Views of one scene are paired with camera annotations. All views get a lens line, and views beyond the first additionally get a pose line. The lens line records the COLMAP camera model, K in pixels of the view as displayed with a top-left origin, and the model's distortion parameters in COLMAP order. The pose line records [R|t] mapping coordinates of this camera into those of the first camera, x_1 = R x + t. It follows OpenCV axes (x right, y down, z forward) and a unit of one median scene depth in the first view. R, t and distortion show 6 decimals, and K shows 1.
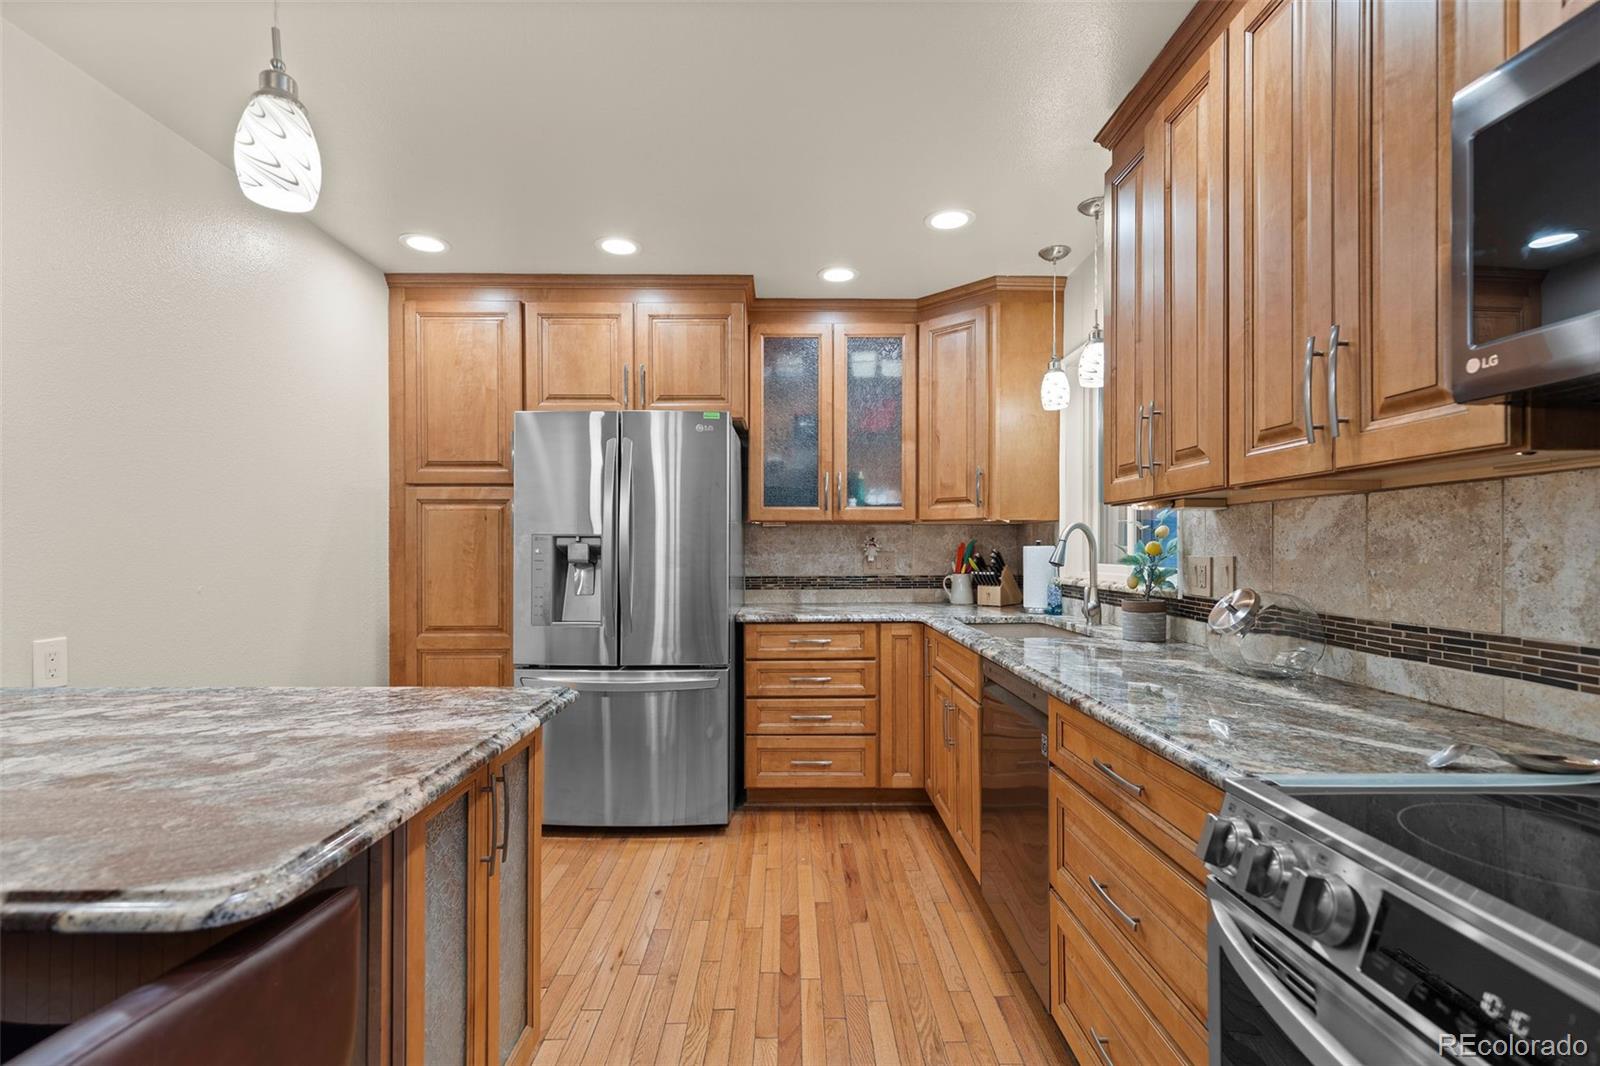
lens RADIAL K [[726.8, 0, 785.2], [0, 726.8, 546.7], [0, 0, 1]] dist [0.003747, -0.002051]
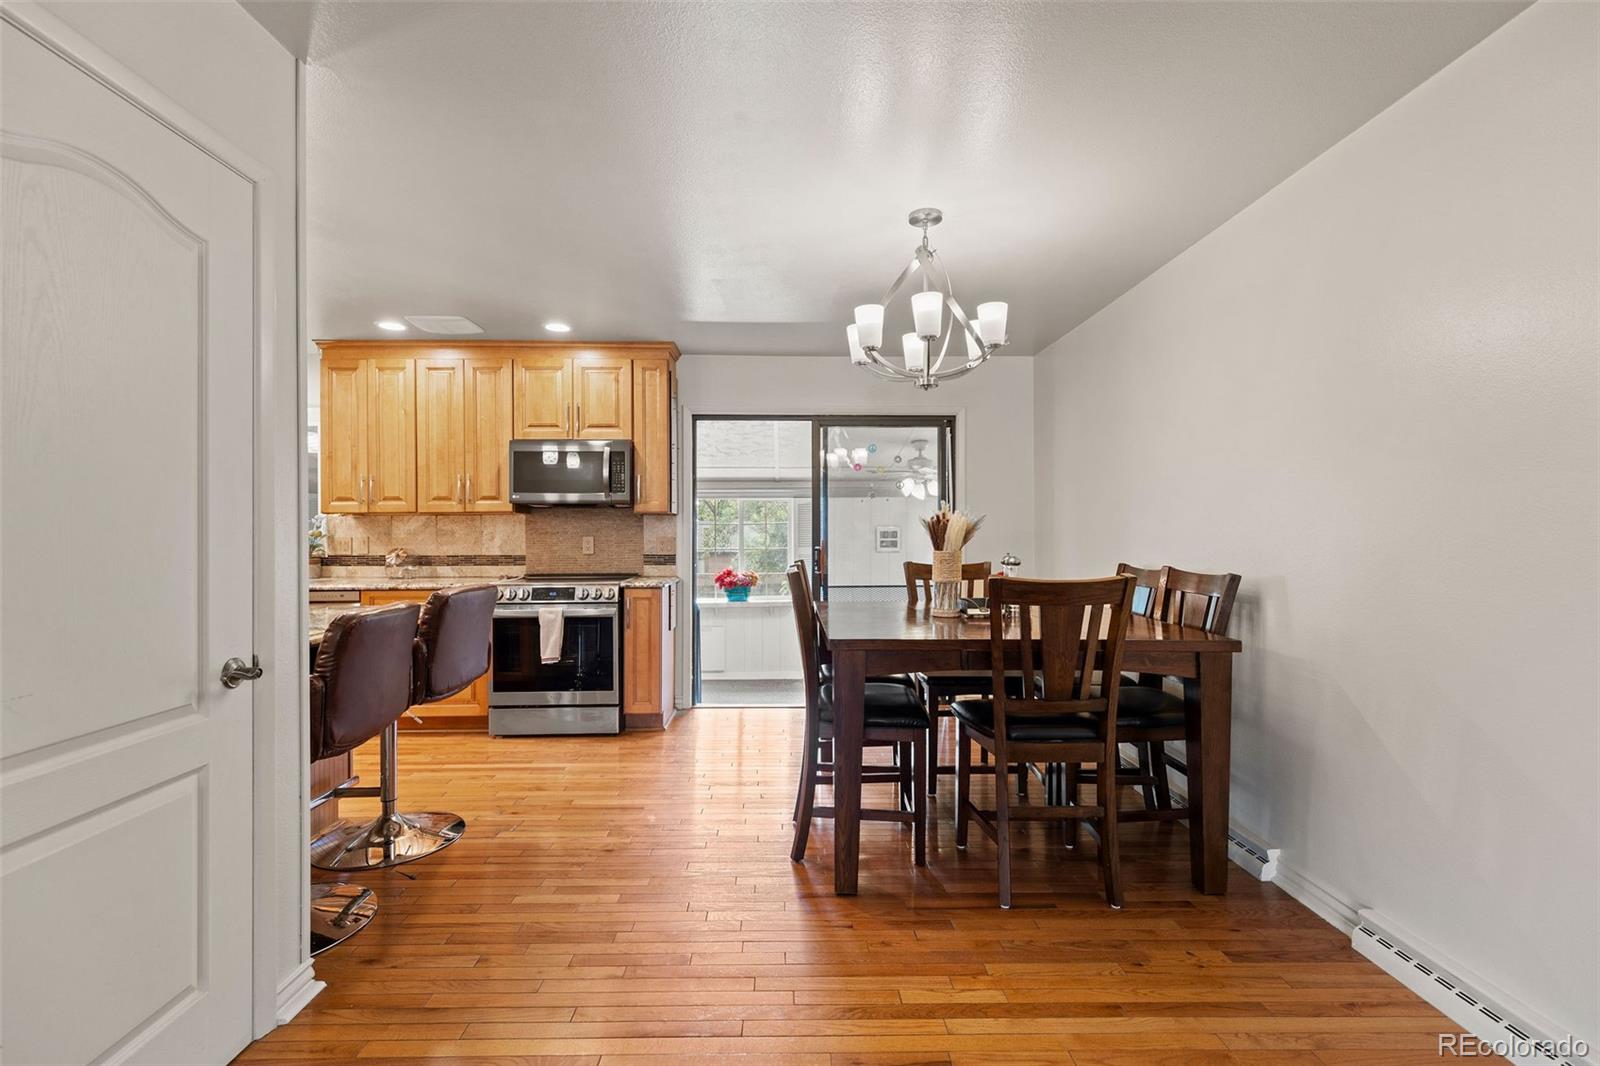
lens RADIAL K [[726.8, 0, 803.7], [0, 726.8, 533.6], [0, 0, 1]] dist [0.003747, -0.002051]
pose [[-0.022005, -0.004781, 0.999746, -1.141222], [0.002610, 0.999985, 0.004840, -0.002729], [-0.999754, 0.002716, -0.021992, -0.248718]]
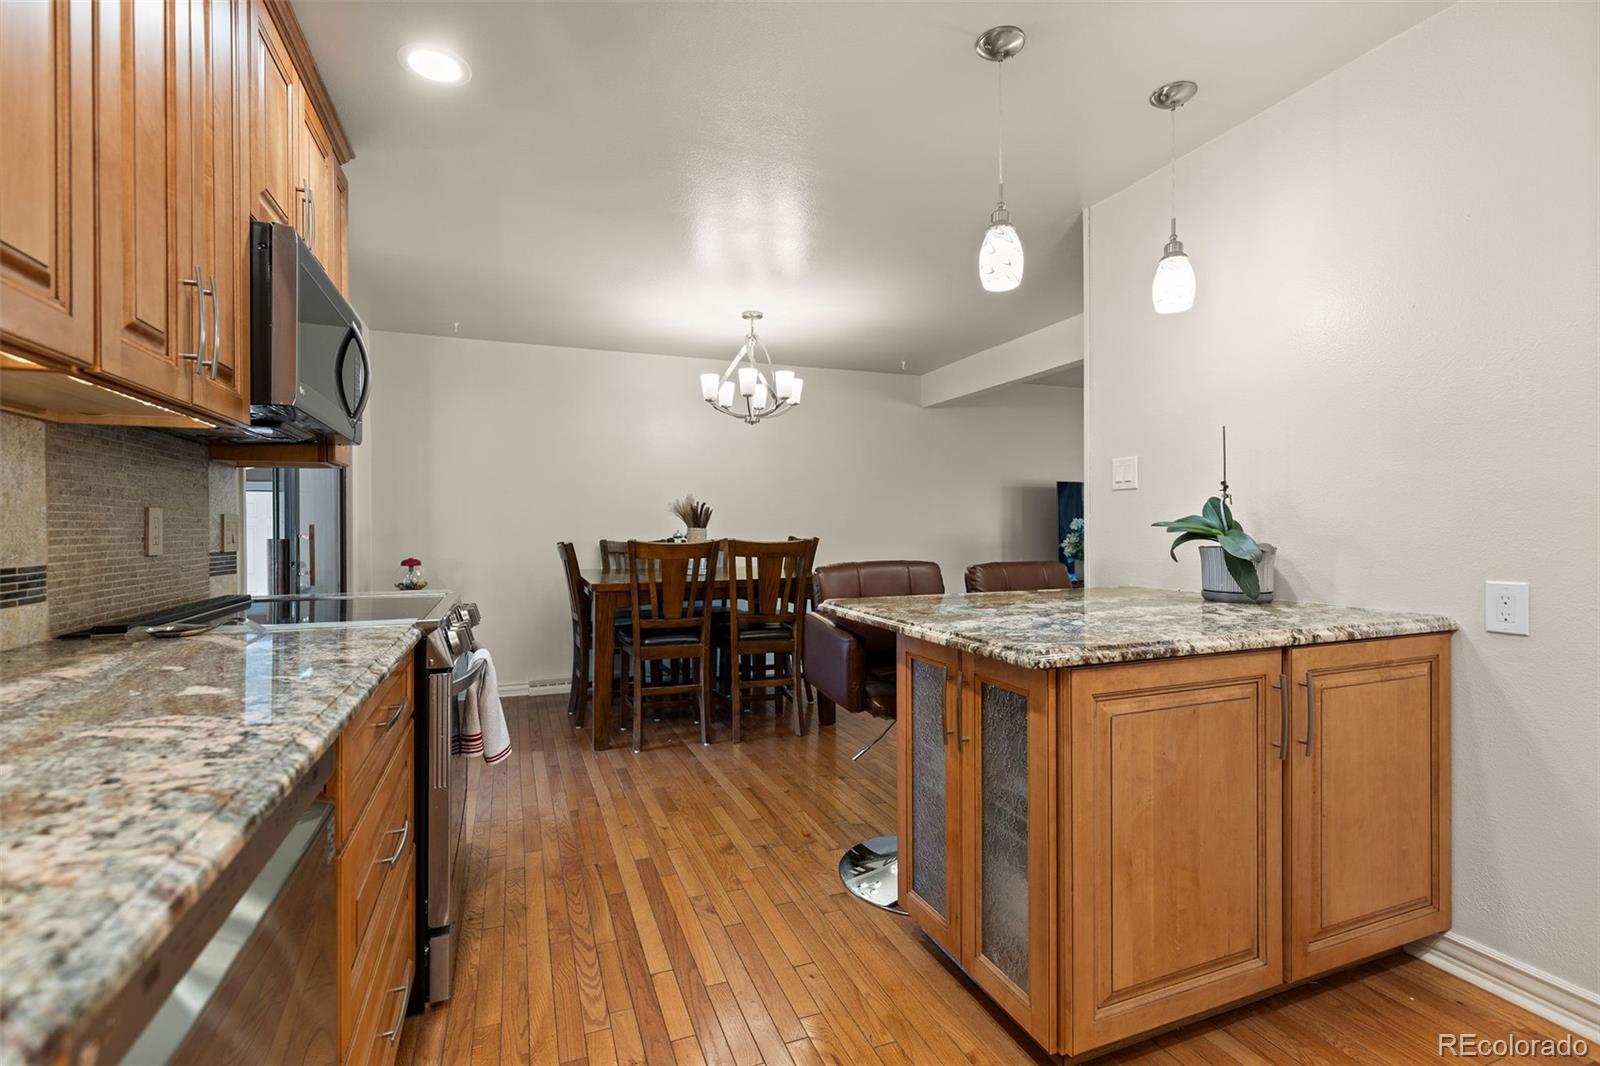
lens RADIAL K [[726.8, 0, 799.1], [0, 726.8, 533.3], [0, 0, 1]] dist [0.003747, -0.002051]
pose [[-0.930423, 0.004362, -0.366463, 0.124934], [0.002119, 0.999976, 0.006525, 0.026940], [0.366483, 0.005294, -0.930410, 0.857766]]
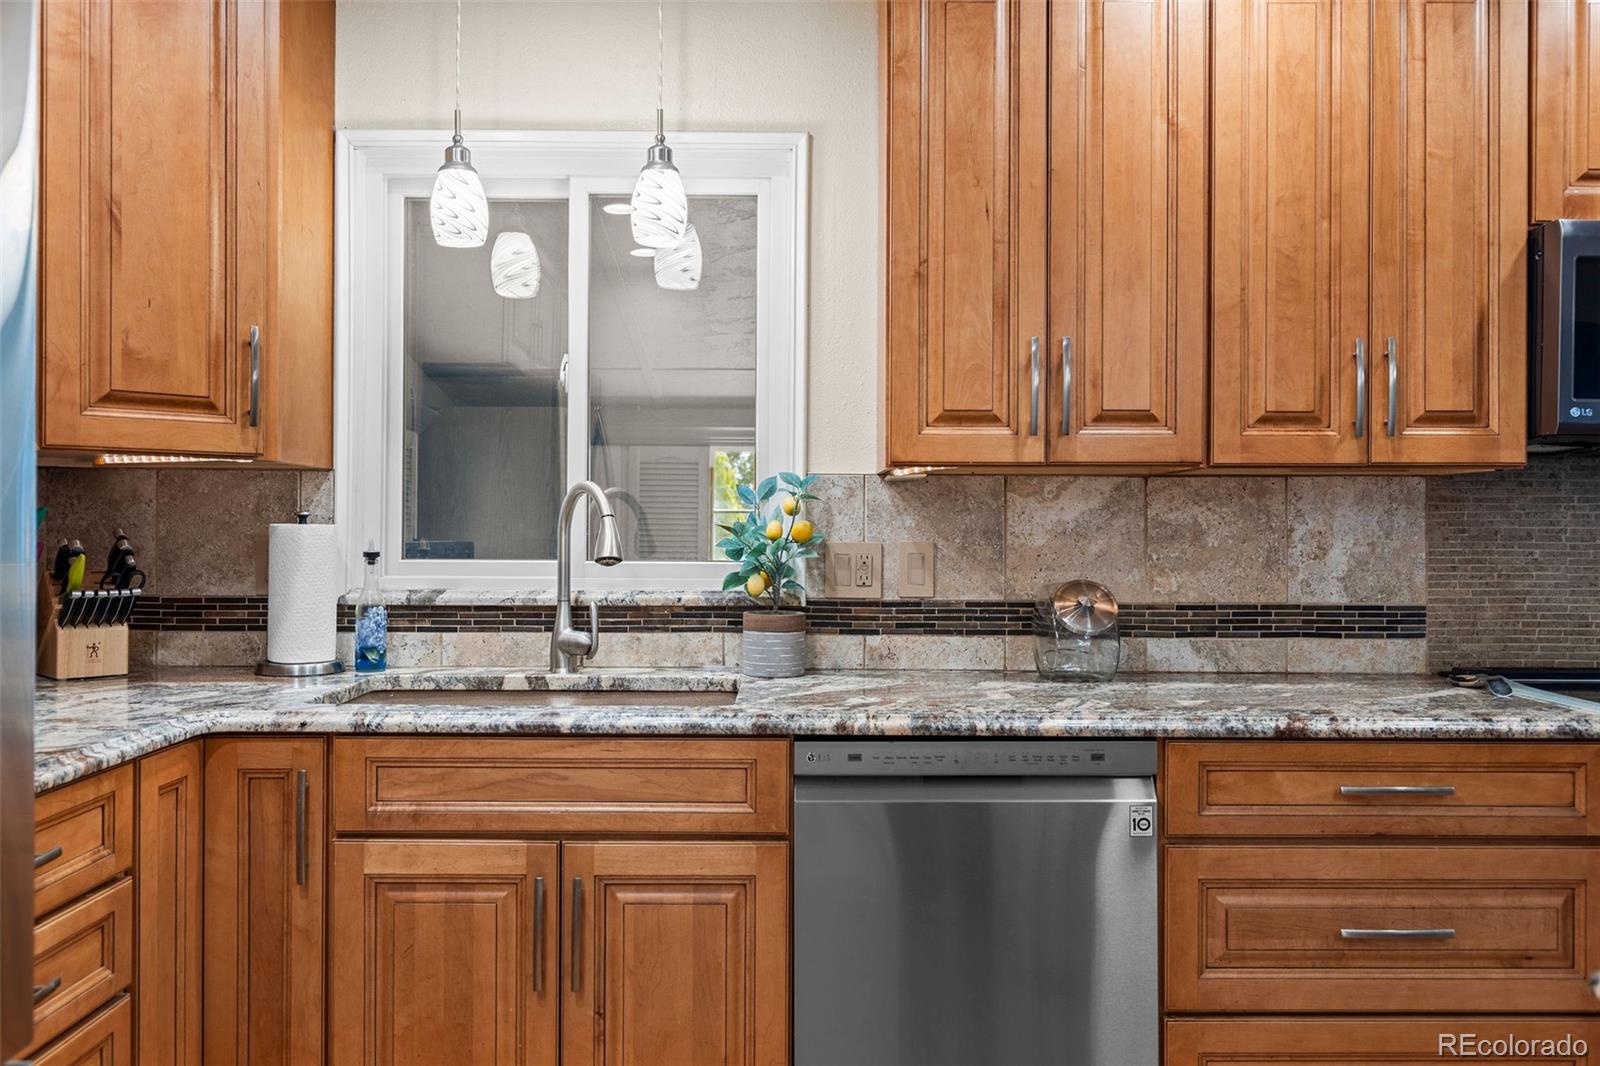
lens RADIAL K [[1276.0, 0, 792.2], [0, 1276.0, 527.4], [0, 0, 1]] dist [-0.003595, 0.001449]
pose [[-0.006022, -0.000016, 0.999982, -0.449927], [-0.006640, 0.999978, -0.000024, -0.000745], [-0.999960, -0.006640, -0.006022, 0.714642]]
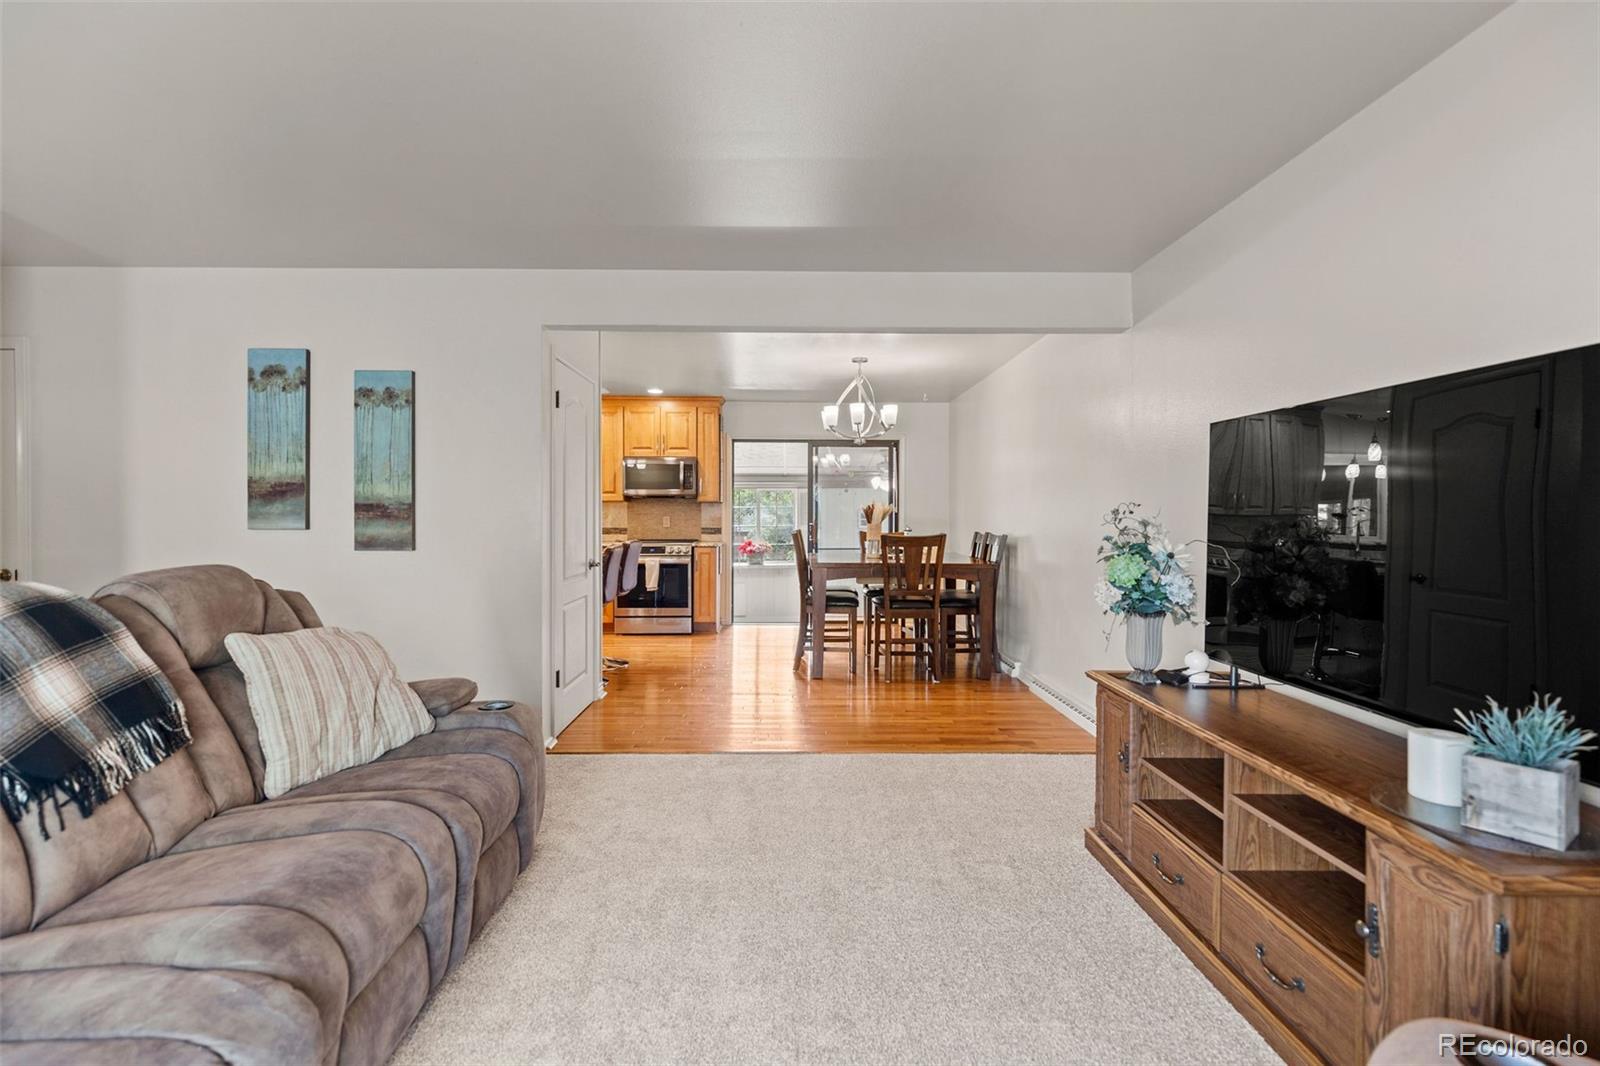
lens RADIAL K [[726.8, 0, 799.0], [0, 726.8, 515.5], [0, 0, 1]] dist [0.003747, -0.002051]
pose [[-0.007065, -0.007451, 0.999947, -2.023132], [0.001407, 0.999971, 0.007461, -0.010038], [-0.999974, 0.001460, -0.007055, -0.254464]]
